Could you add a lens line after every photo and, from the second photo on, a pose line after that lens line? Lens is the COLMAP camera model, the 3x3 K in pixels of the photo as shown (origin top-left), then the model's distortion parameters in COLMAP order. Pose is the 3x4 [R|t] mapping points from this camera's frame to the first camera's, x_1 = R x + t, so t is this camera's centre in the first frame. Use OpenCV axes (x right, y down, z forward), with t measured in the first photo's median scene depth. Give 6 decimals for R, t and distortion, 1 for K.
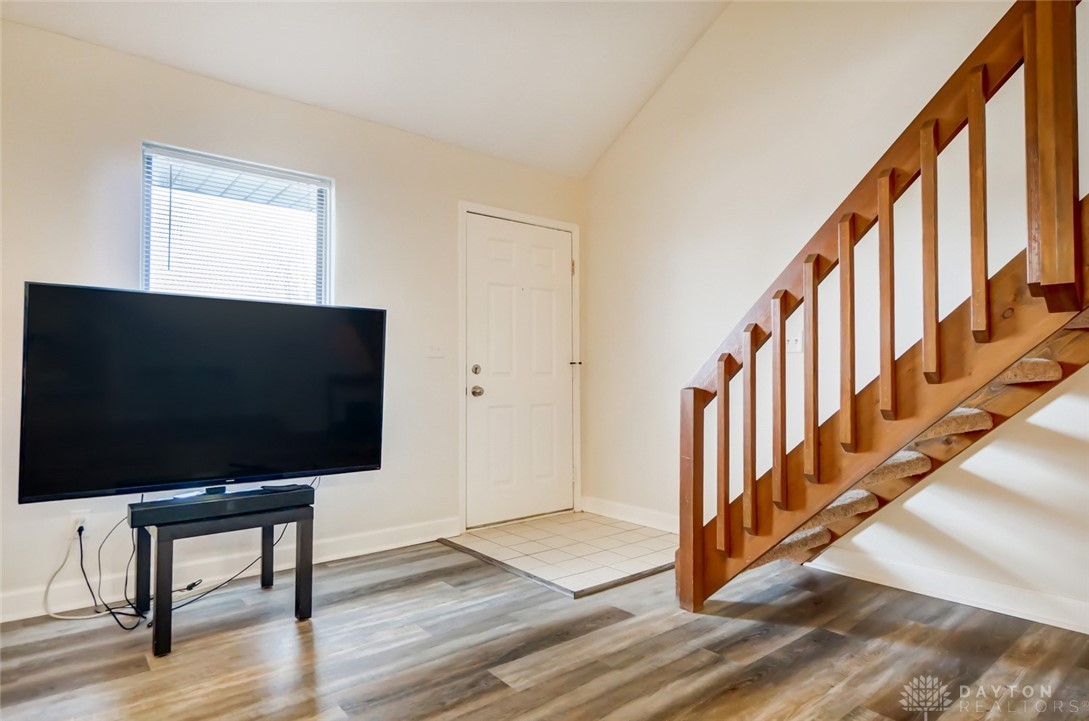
lens RADIAL K [[628.5, 0, 549.6], [0, 628.5, 354.5], [0, 0, 1]] dist [0.001106, 0.003558]
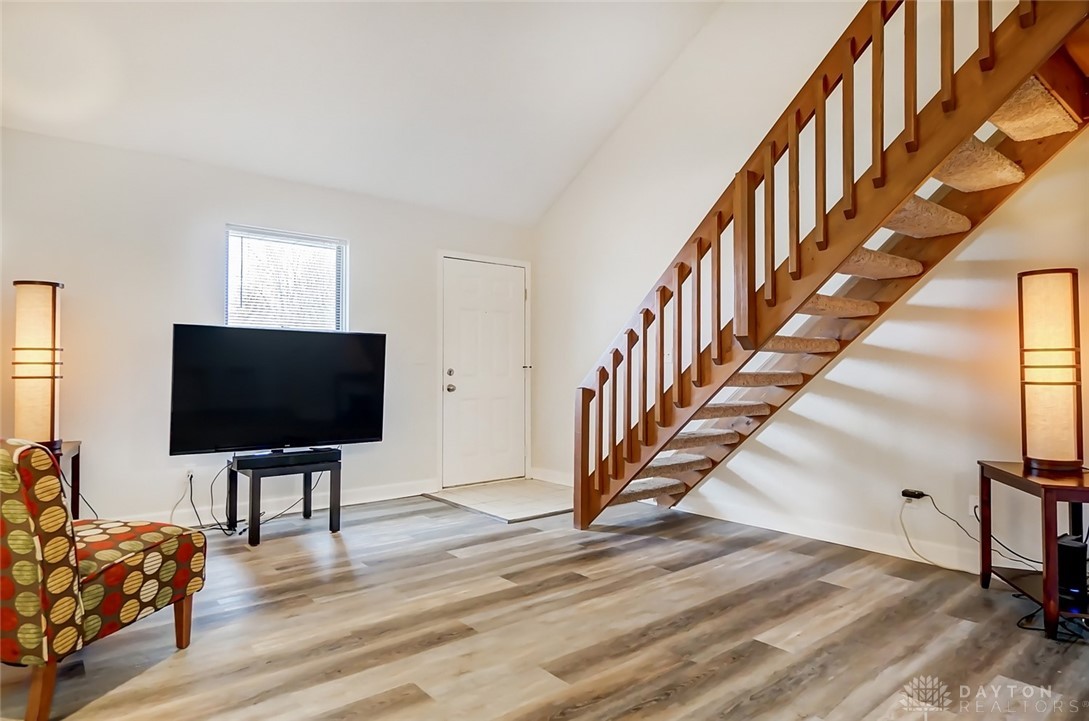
lens RADIAL K [[628.5, 0, 547.7], [0, 628.5, 356.3], [0, 0, 1]] dist [0.001106, 0.003558]
pose [[0.999948, 0.004729, 0.009016, 0.127921], [-0.004851, 0.999897, 0.013534, -0.047469], [-0.008951, -0.013577, 0.999868, -0.571889]]
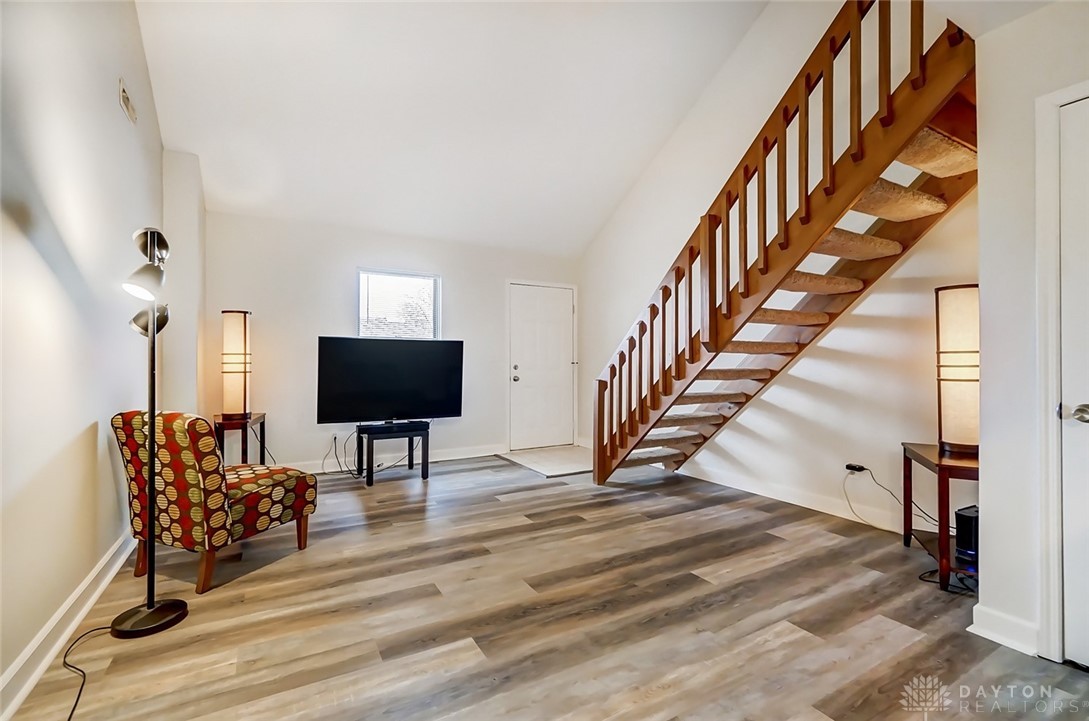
lens RADIAL K [[472.9, 0, 542.4], [0, 472.9, 358.0], [0, 0, 1]] dist [-0.002701, 0.003445]
pose [[0.986094, 0.001754, -0.166180, 0.308018], [0.002539, 0.999669, 0.025616, -0.063024], [0.166170, -0.025682, 0.985763, -0.602012]]
